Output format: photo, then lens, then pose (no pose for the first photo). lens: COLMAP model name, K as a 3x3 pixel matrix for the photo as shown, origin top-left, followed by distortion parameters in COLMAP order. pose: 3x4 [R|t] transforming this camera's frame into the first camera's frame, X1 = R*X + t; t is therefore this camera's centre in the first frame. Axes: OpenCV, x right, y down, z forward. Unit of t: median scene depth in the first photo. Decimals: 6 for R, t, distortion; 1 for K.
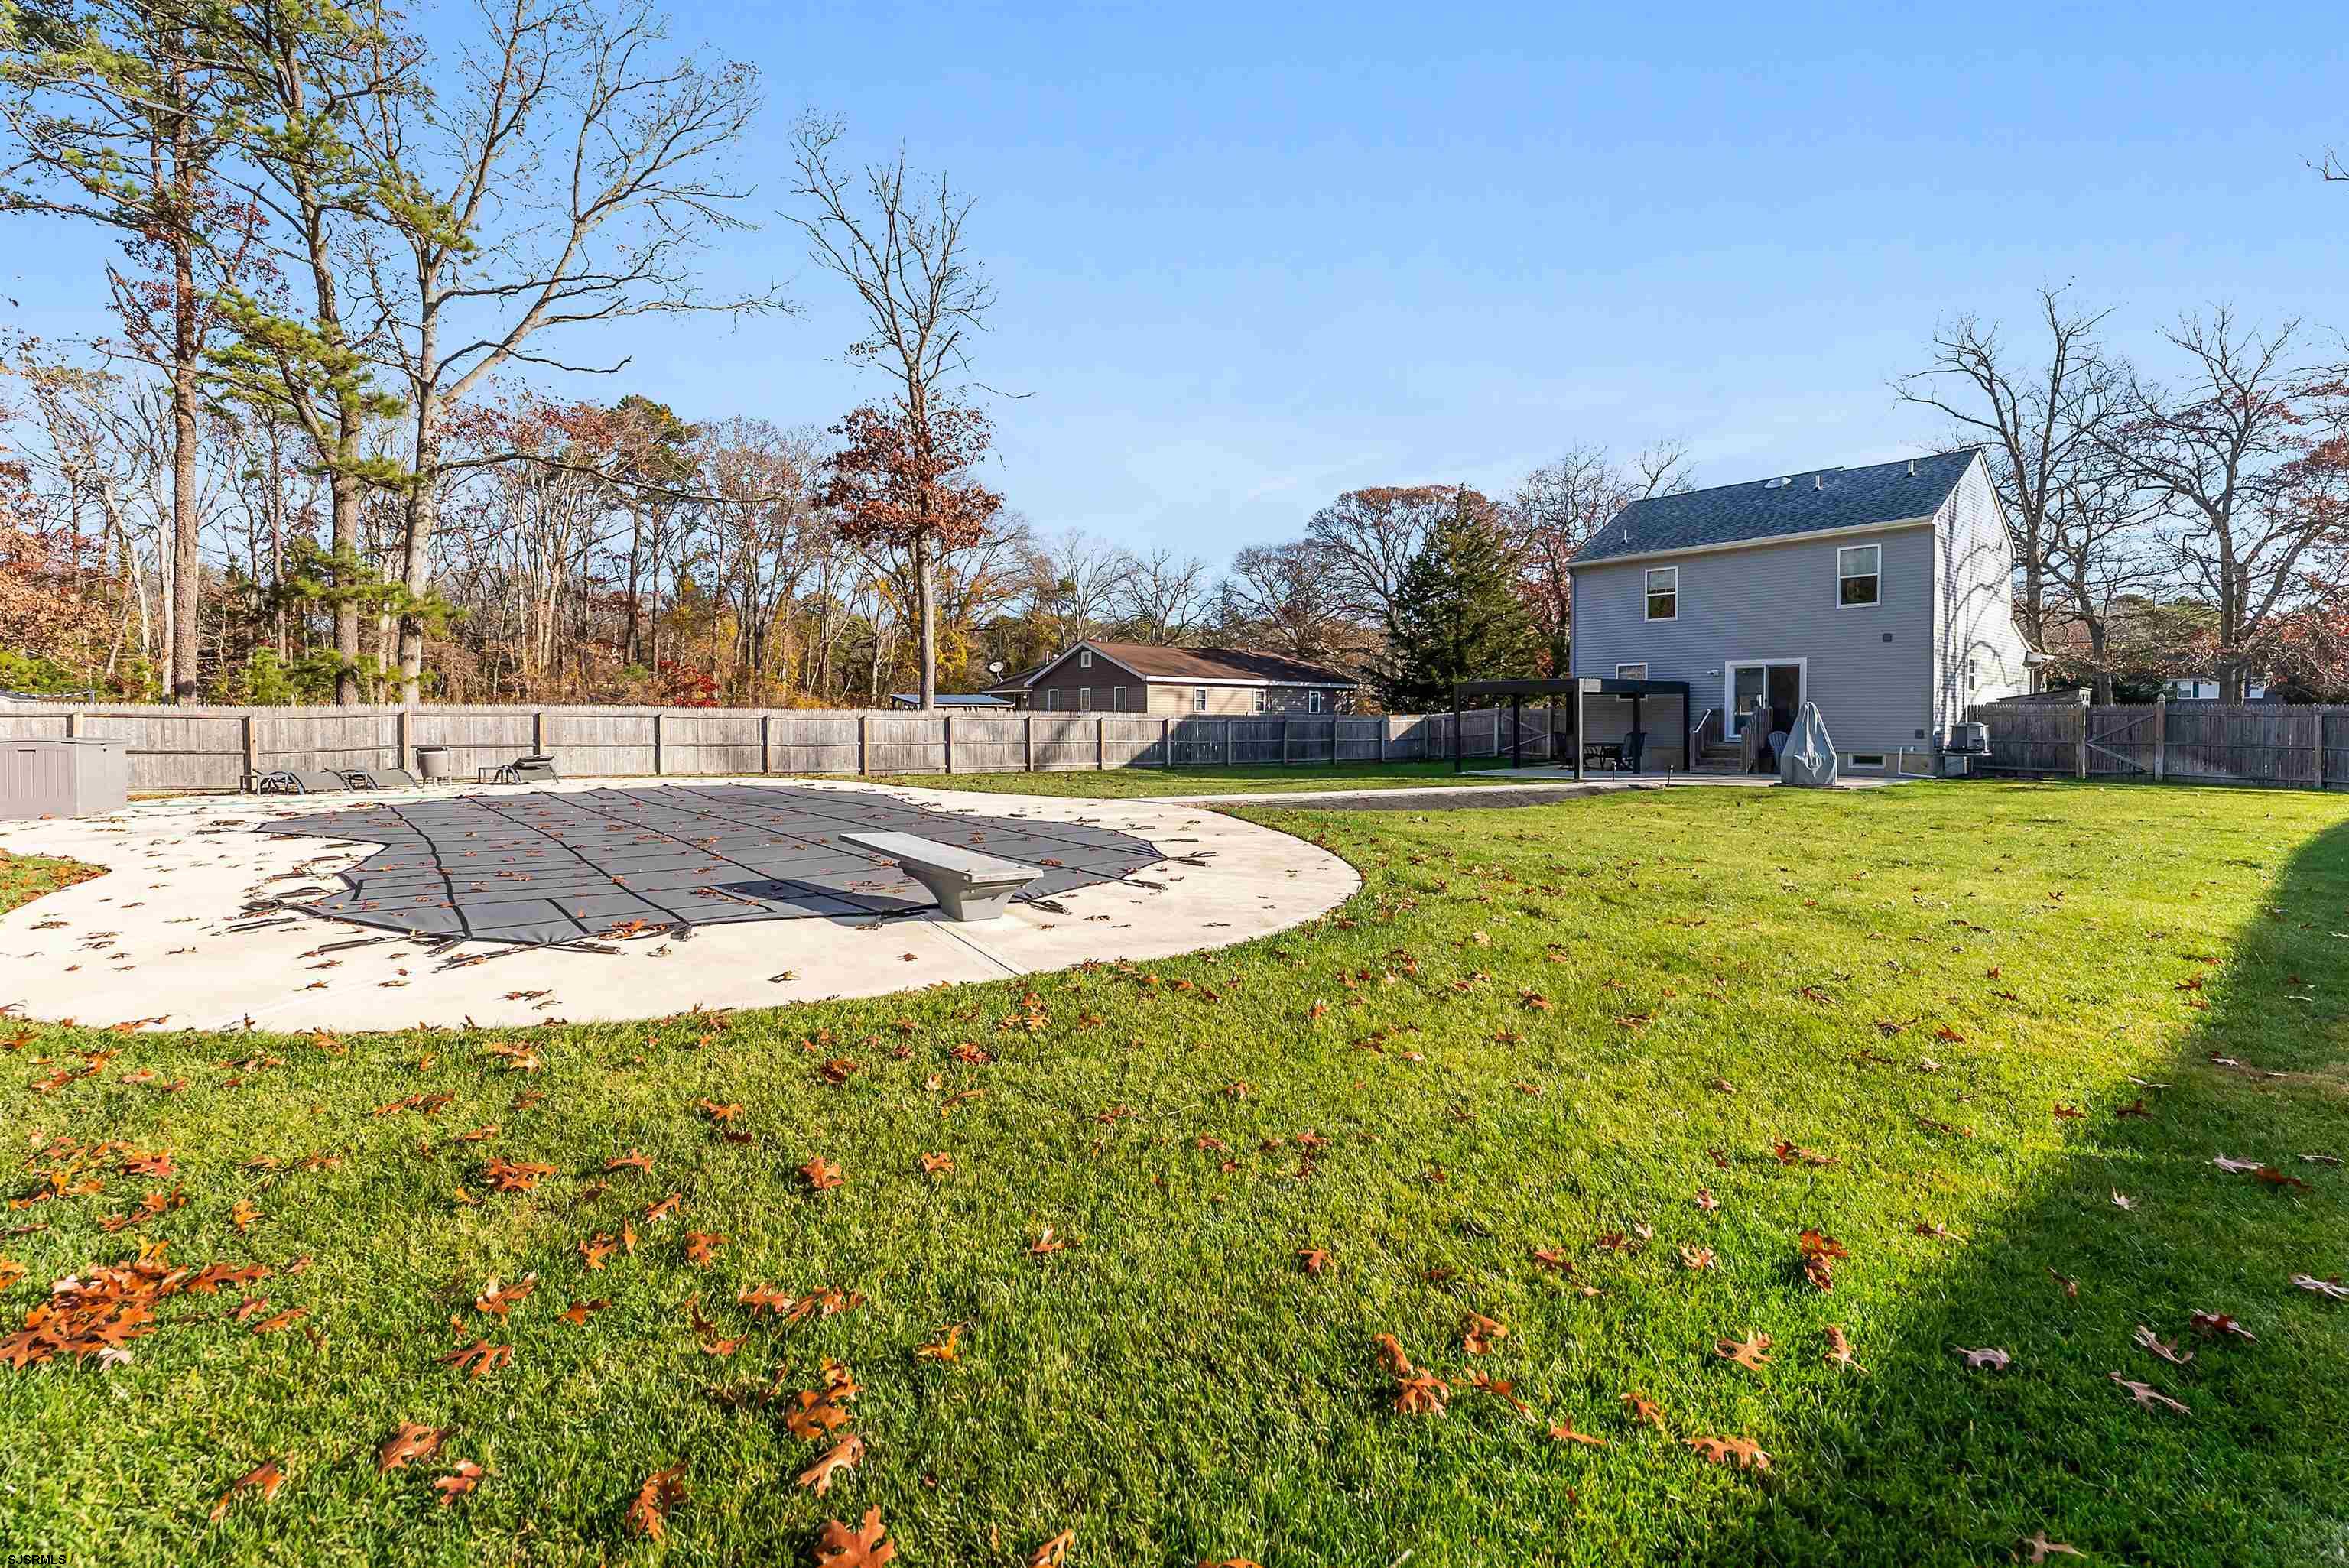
lens RADIAL K [[1022.3, 0, 1143.9], [0, 1022.3, 719.1], [0, 0, 1]] dist [-0.001507, -0.000788]
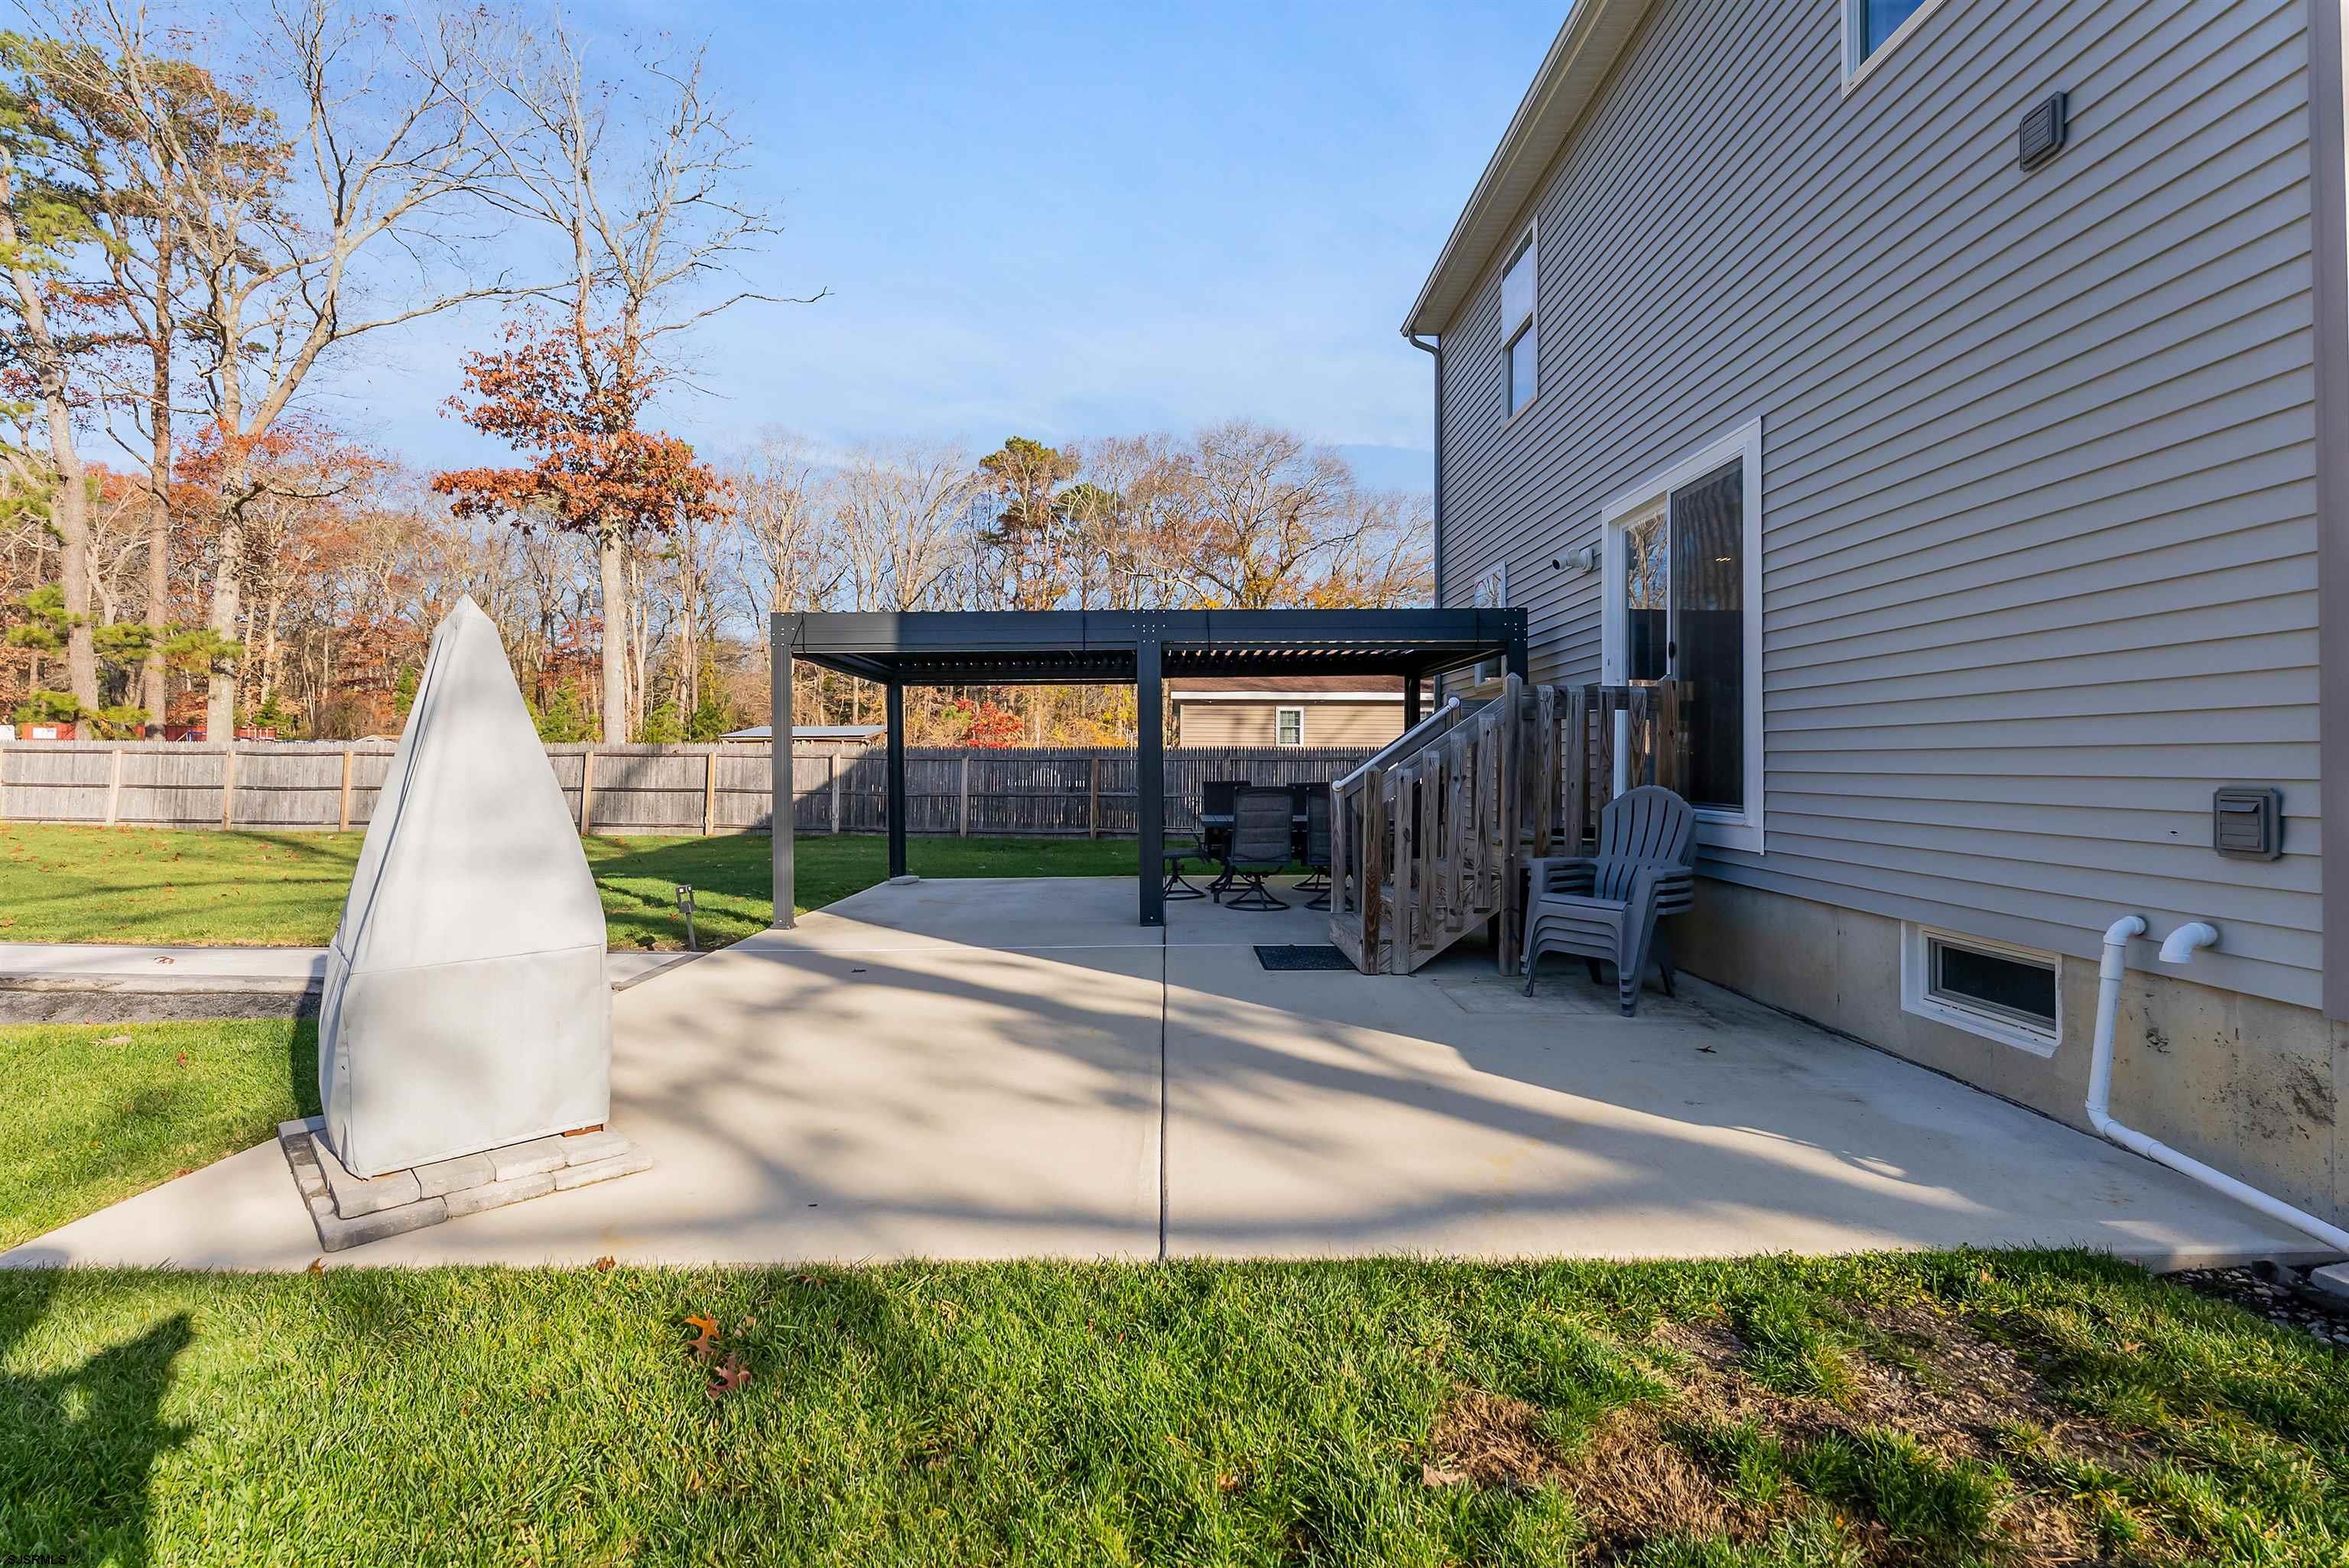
lens RADIAL K [[1072.1, 0, 1141.0], [0, 1072.1, 754.3], [0, 0, 1]] dist [-0.005454, 0.000382]
pose [[0.773976, -0.005022, -0.633195, 0.591280], [-0.003009, 0.999928, -0.011608, 0.007027], [0.633208, 0.010890, 0.773905, 0.659368]]
